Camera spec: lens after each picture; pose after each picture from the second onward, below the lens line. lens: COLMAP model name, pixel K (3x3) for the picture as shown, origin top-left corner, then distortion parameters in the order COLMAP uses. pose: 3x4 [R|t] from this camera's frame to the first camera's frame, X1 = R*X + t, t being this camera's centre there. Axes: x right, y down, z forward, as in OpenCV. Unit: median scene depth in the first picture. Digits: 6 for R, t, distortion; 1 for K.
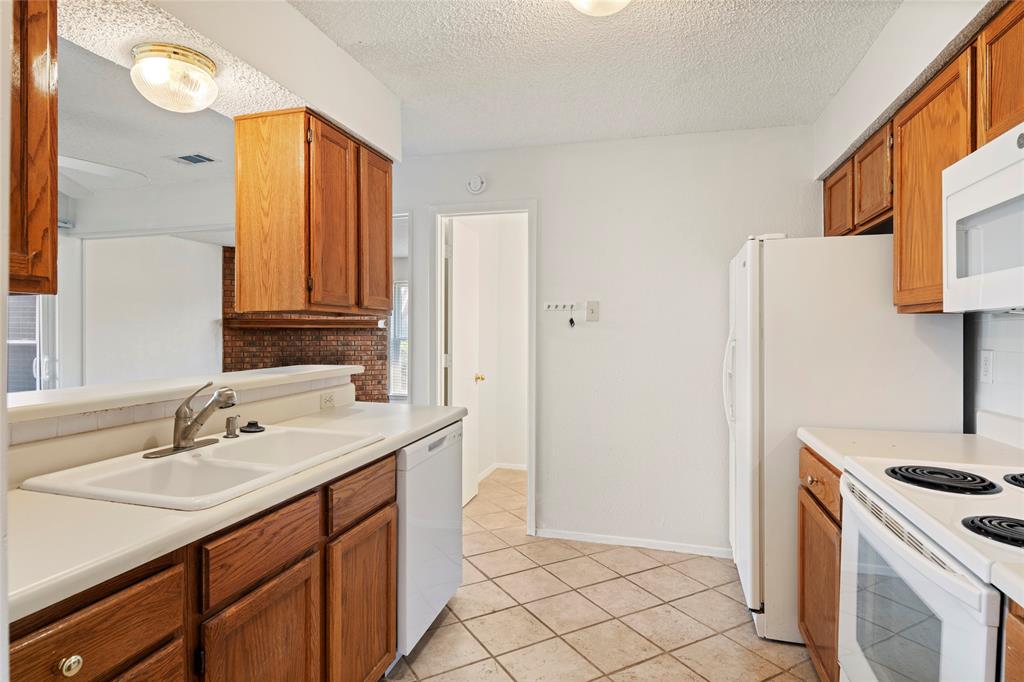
lens RADIAL K [[554.9, 0, 505.8], [0, 554.9, 338.6], [0, 0, 1]] dist [0.003092, -0.009501]
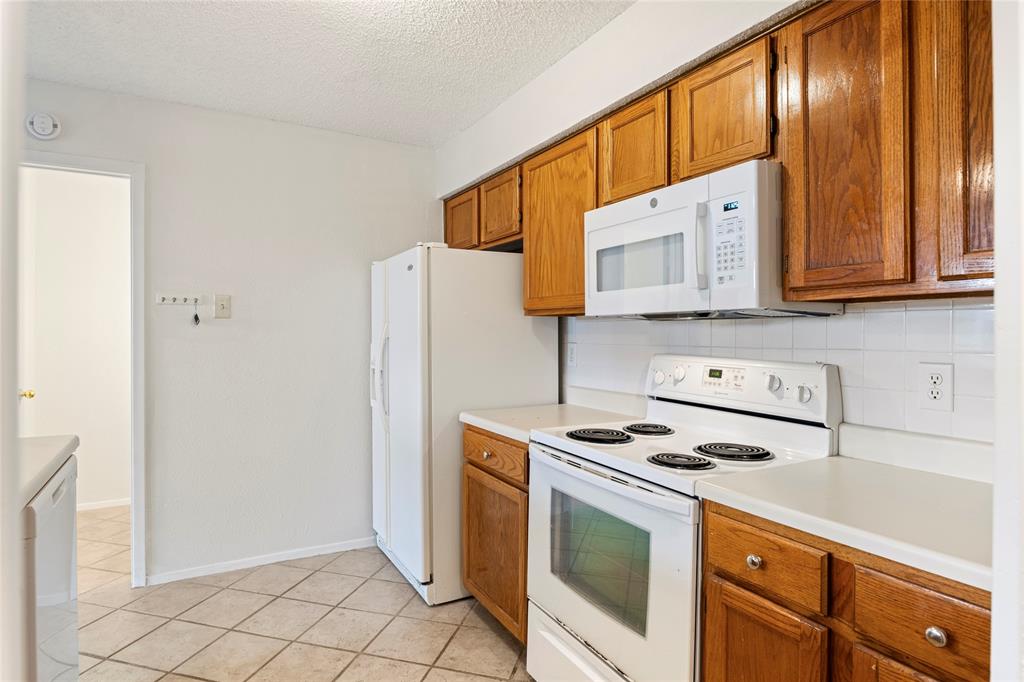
lens RADIAL K [[554.9, 0, 505.8], [0, 554.9, 338.6], [0, 0, 1]] dist [0.003092, -0.009501]
pose [[0.708948, -0.012245, 0.705155, -0.147467], [0.009809, 0.999924, 0.007502, -0.001542], [-0.705193, 0.001598, 0.709014, 0.074374]]
